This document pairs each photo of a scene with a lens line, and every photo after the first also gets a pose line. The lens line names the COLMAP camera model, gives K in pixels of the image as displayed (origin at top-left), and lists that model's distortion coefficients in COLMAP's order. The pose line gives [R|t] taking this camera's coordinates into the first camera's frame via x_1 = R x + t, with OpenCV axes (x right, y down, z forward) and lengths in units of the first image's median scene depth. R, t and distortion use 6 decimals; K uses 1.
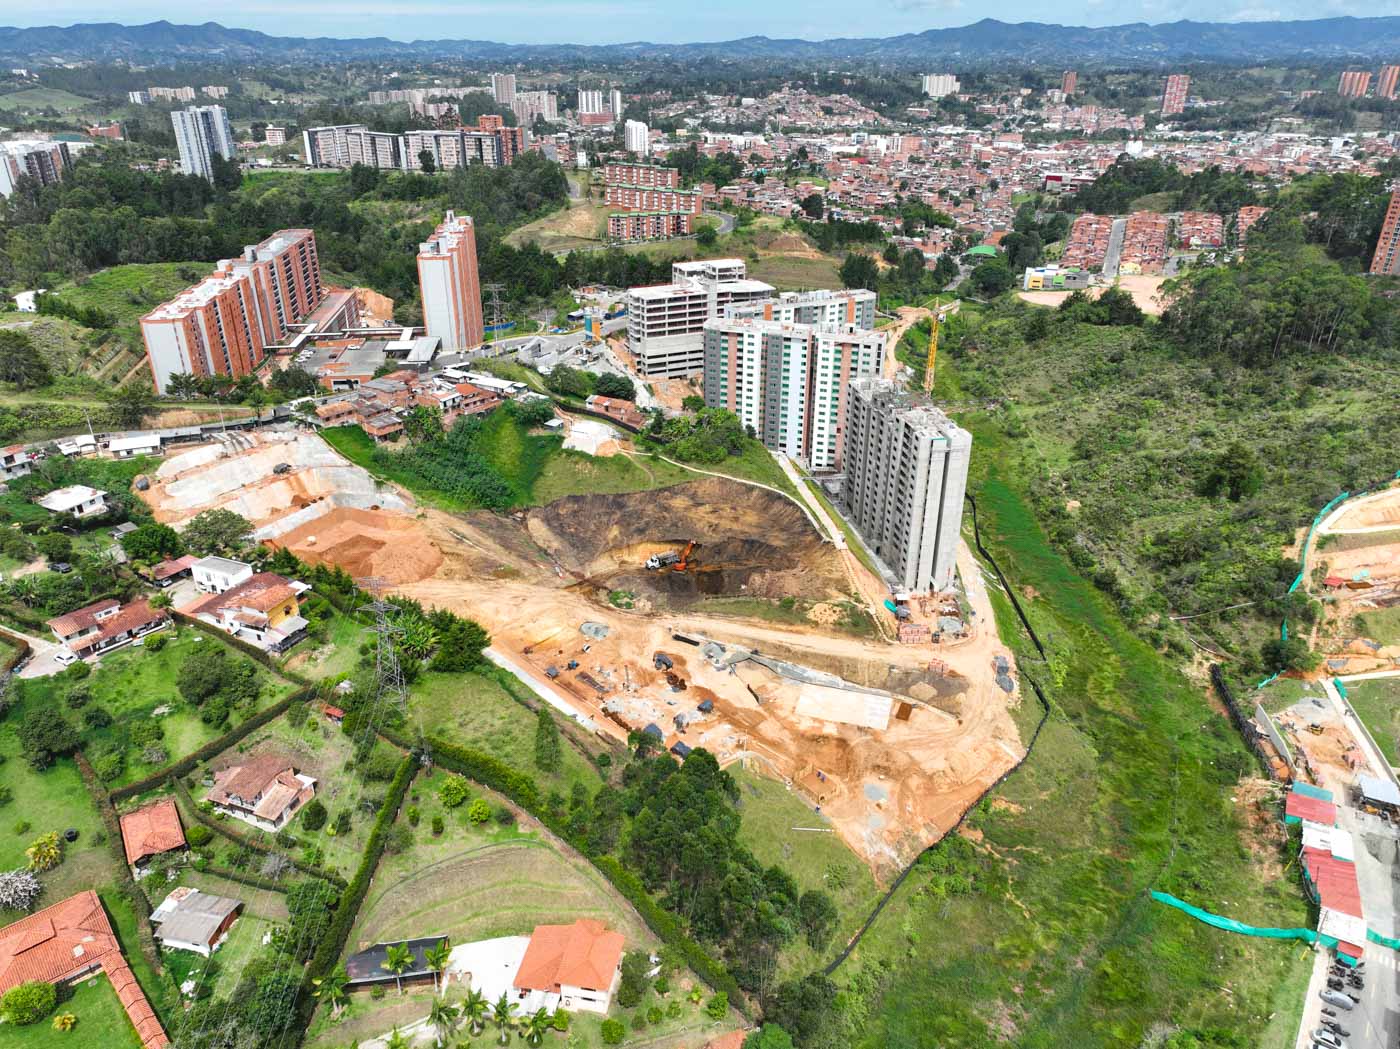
lens RADIAL K [[983.5, 0, 700.0], [0, 983.5, 524.5], [0, 0, 1]] dist [0.005717, 0.001171]
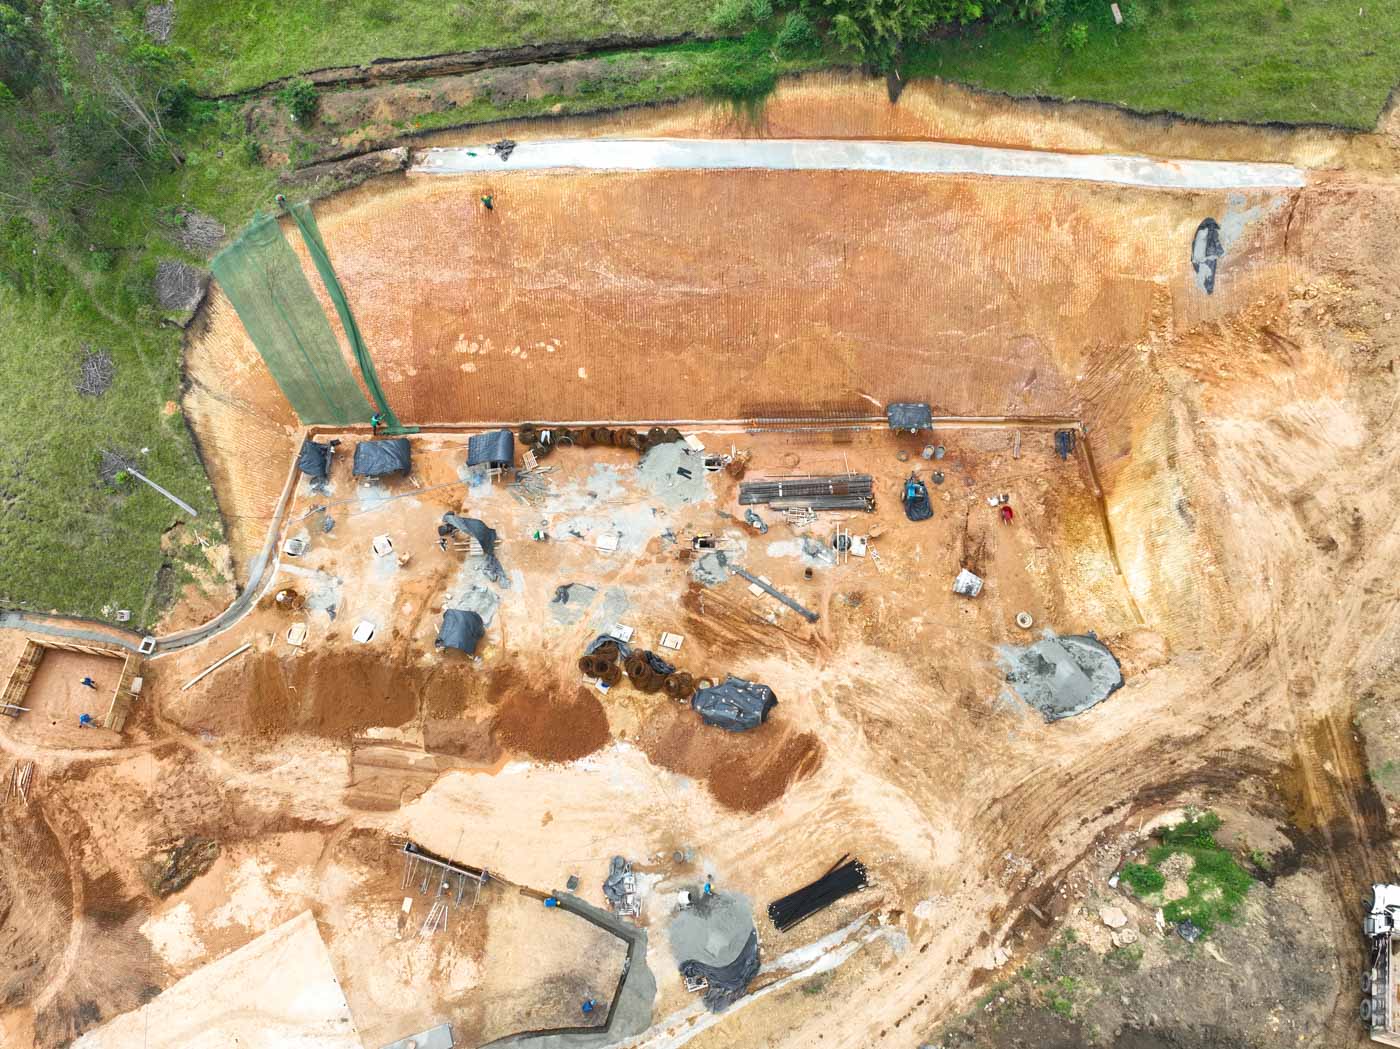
lens RADIAL K [[983.5, 0, 700.0], [0, 983.5, 524.5], [0, 0, 1]] dist [0.005717, 0.001171]
pose [[-0.689845, 0.669387, -0.275744, 0.014693], [-0.310554, 0.070445, 0.947942, -0.131701], [0.653964, 0.739567, 0.159285, 0.846181]]
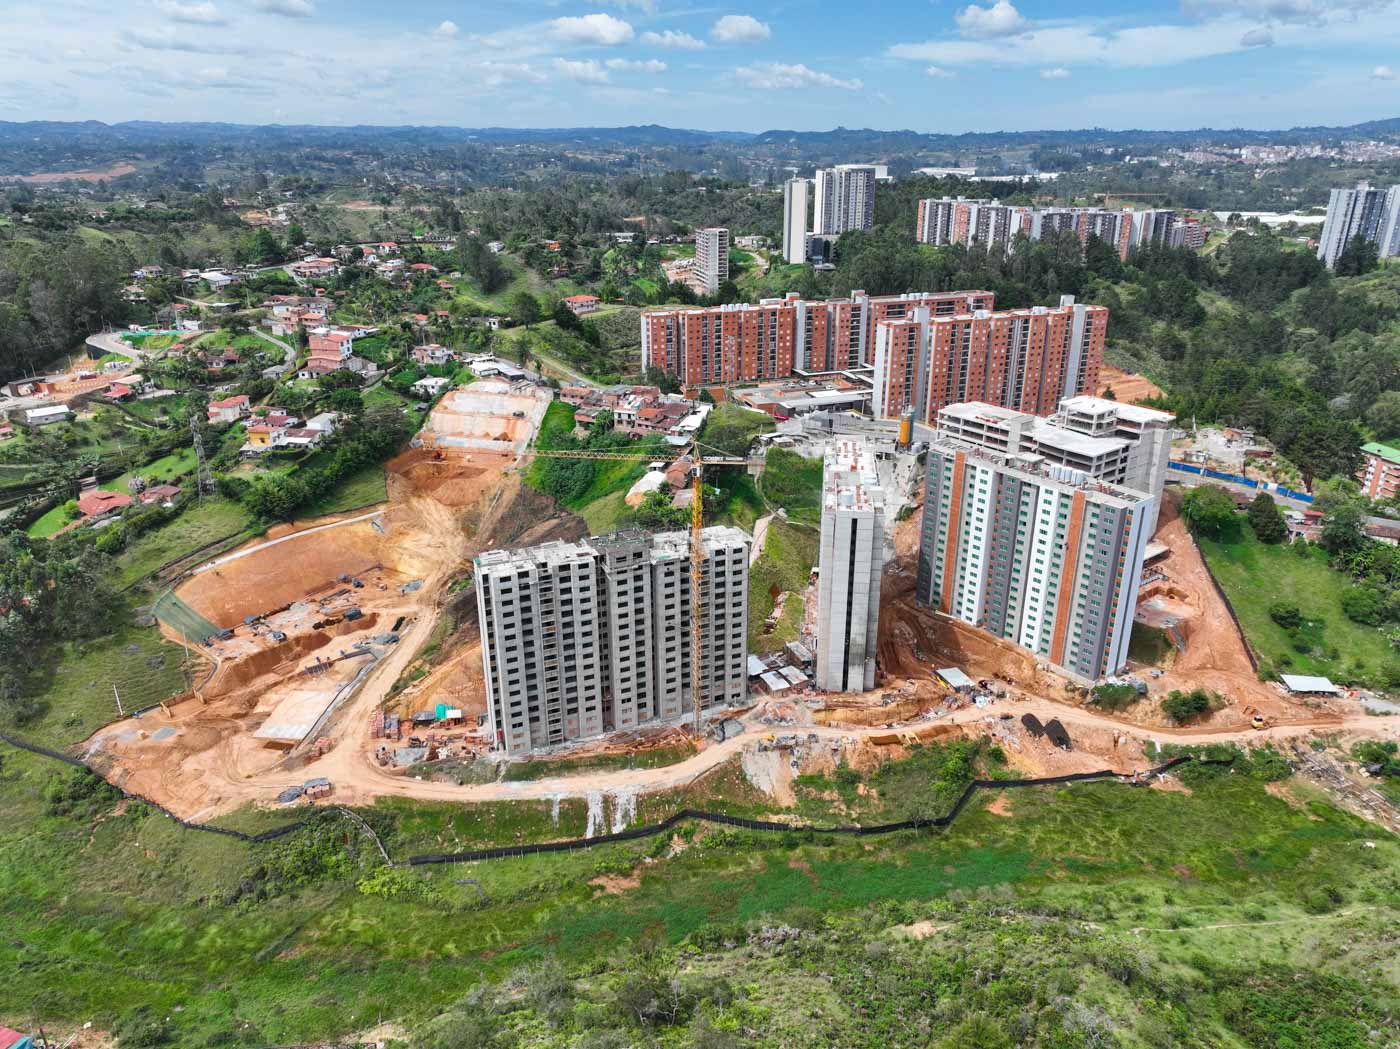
lens RADIAL K [[983.5, 0, 700.0], [0, 983.5, 524.5], [0, 0, 1]] dist [0.005717, 0.001171]
pose [[0.213653, 0.356047, -0.909716, 1.033785], [-0.418831, 0.874677, 0.243968, -0.397502], [0.882572, 0.328893, 0.336001, 0.872328]]
